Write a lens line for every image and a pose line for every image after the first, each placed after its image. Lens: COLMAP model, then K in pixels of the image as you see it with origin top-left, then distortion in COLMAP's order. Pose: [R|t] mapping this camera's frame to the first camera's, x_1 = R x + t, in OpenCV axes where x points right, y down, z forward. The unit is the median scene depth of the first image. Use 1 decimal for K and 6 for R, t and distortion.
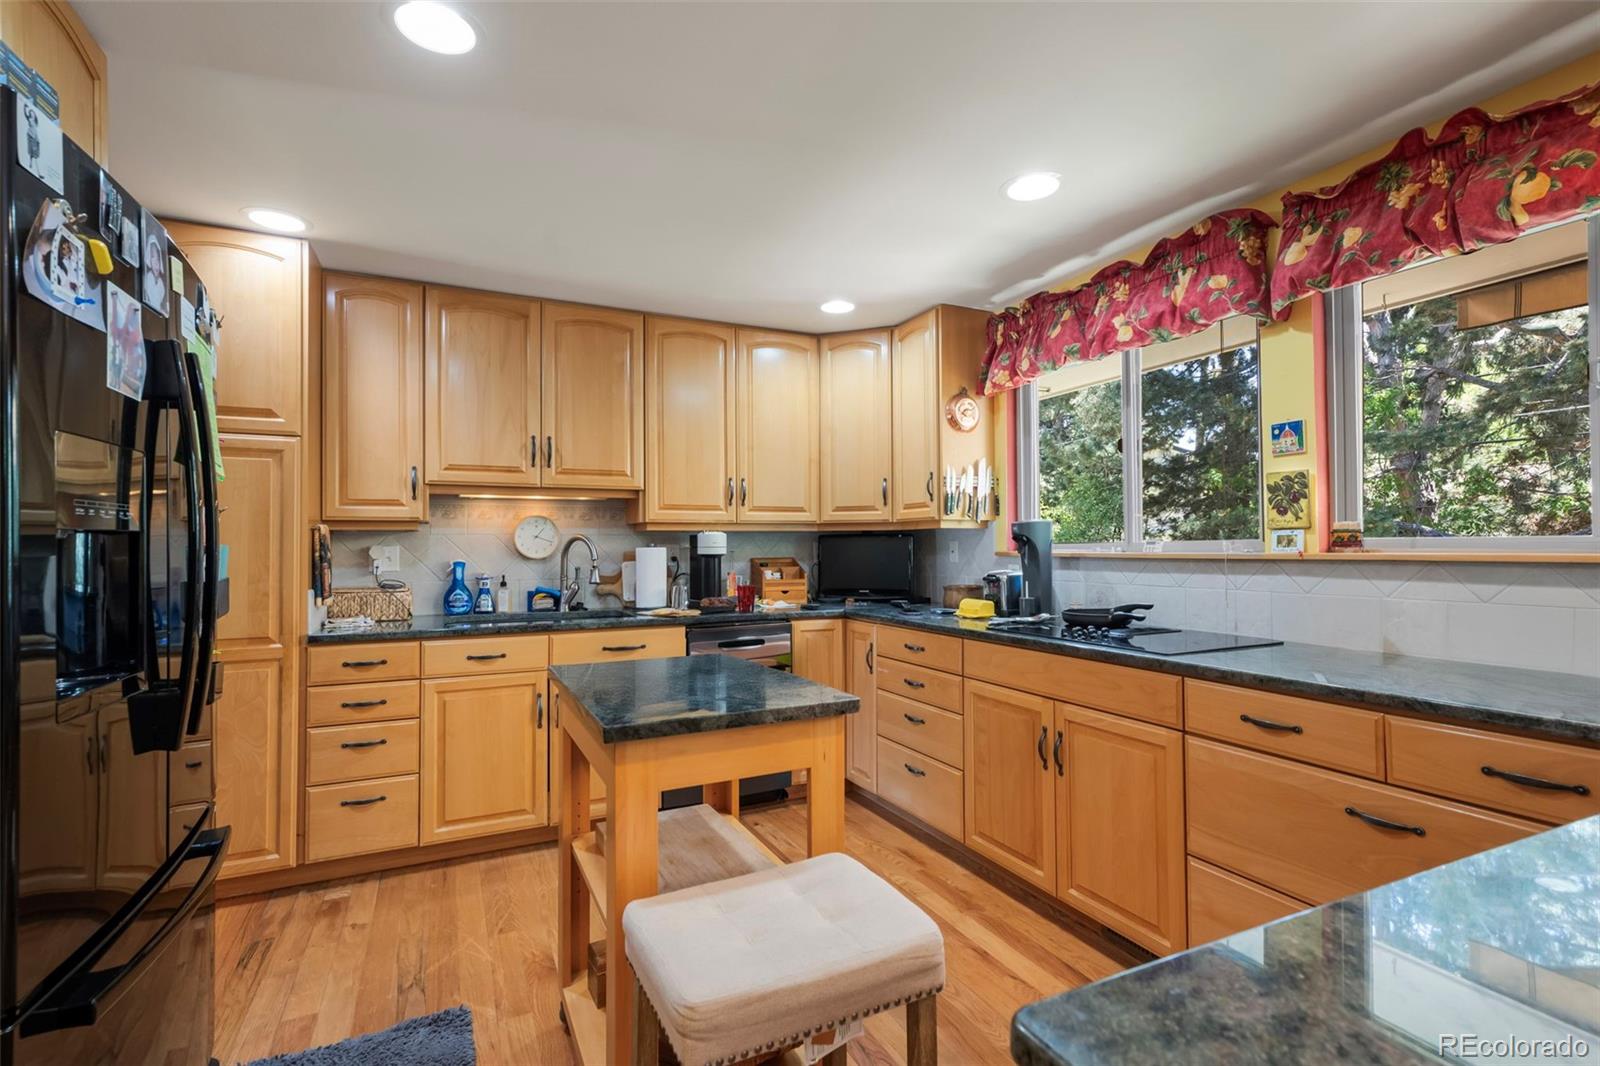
lens RADIAL K [[742.6, 0, 799.8], [0, 742.6, 536.6], [0, 0, 1]] dist [0.003924, 0.000672]
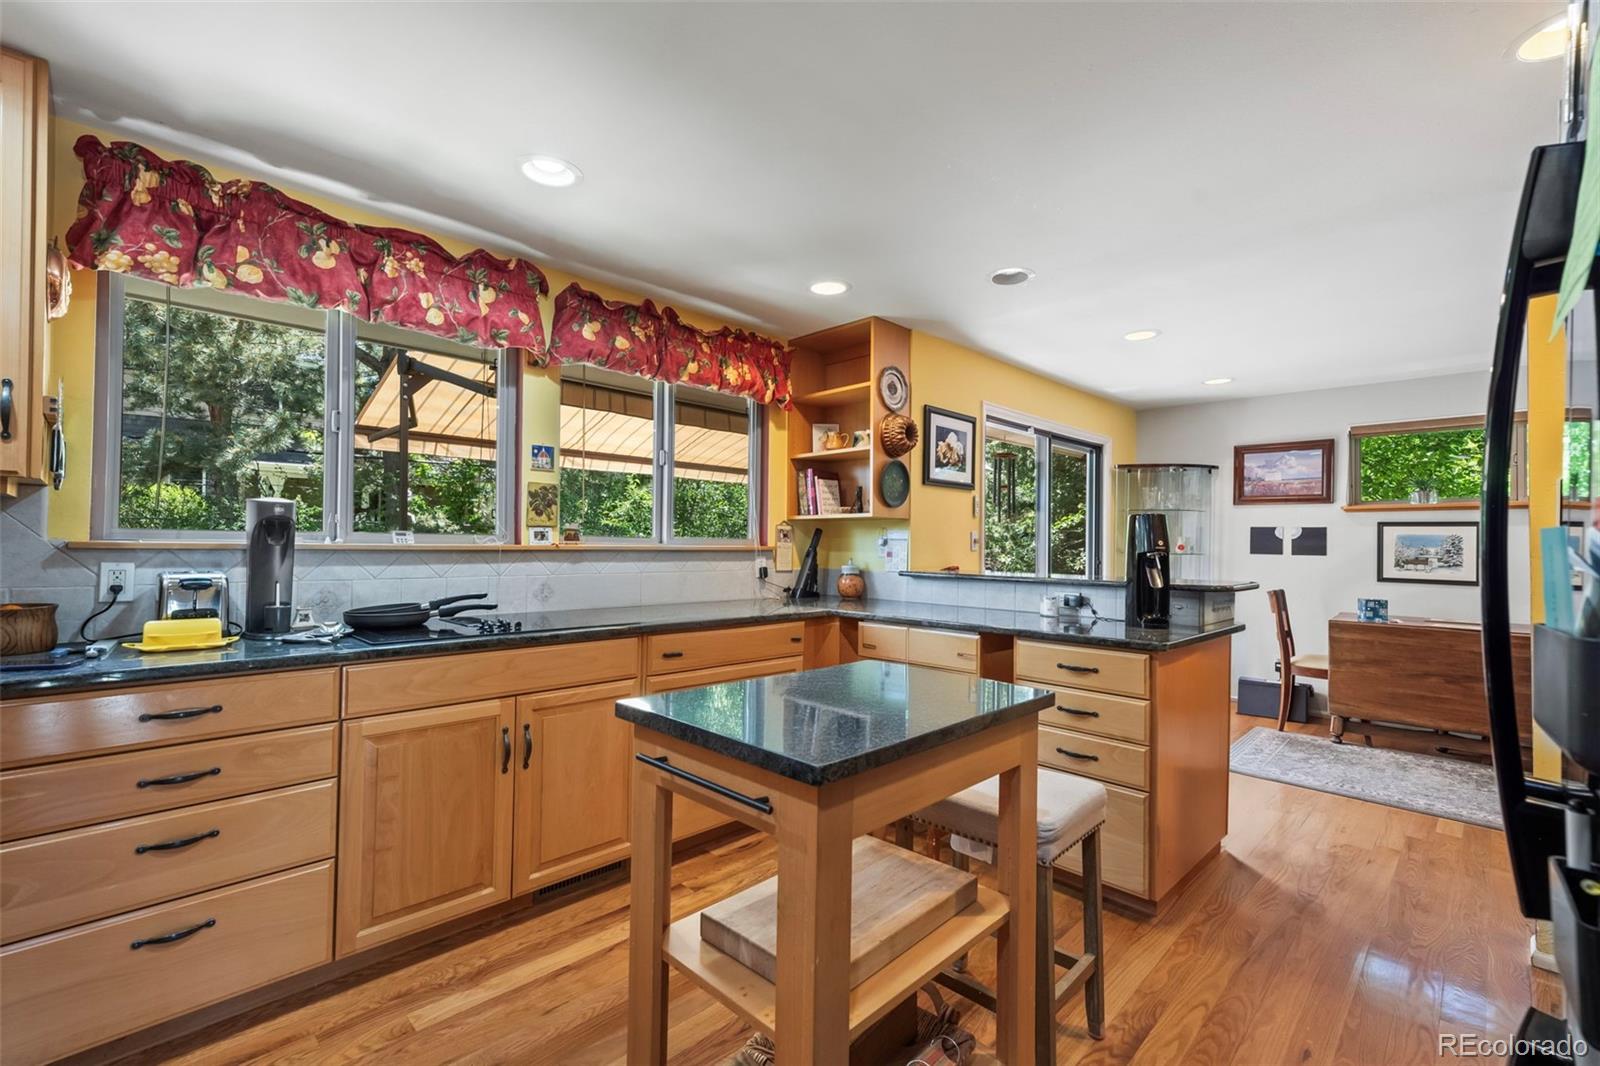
lens RADIAL K [[693.1, 0, 797.2], [0, 693.1, 538.6], [0, 0, 1]] dist [0.000739, -0.000036]
pose [[-0.335538, 0.007805, 0.941994, -0.454601], [-0.024217, 0.999564, -0.016908, 0.014288], [-0.941715, -0.028485, -0.335203, 0.686693]]
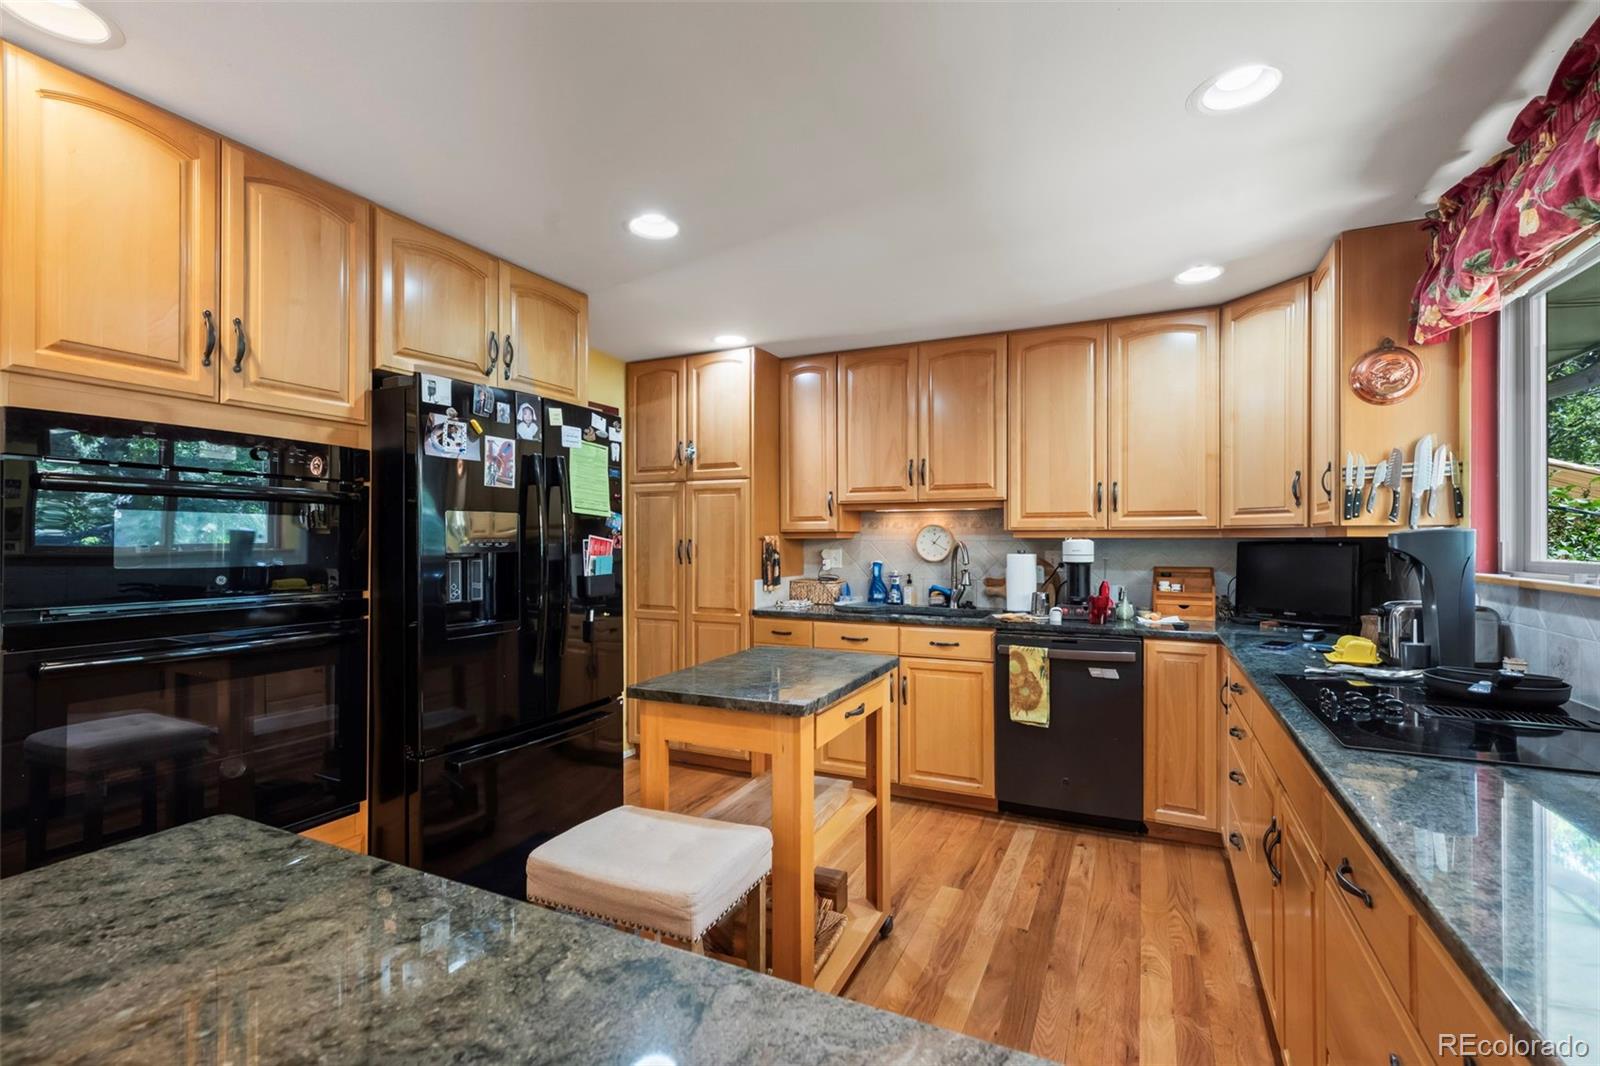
lens RADIAL K [[707.3, 0, 806.7], [0, 707.3, 538.9], [0, 0, 1]] dist [0.001968, 0.000252]
pose [[0.630637, 0.005229, -0.776061, 0.419466], [0.006599, 0.999905, 0.012100, -0.022401], [0.776050, -0.012752, 0.630542, 0.148239]]
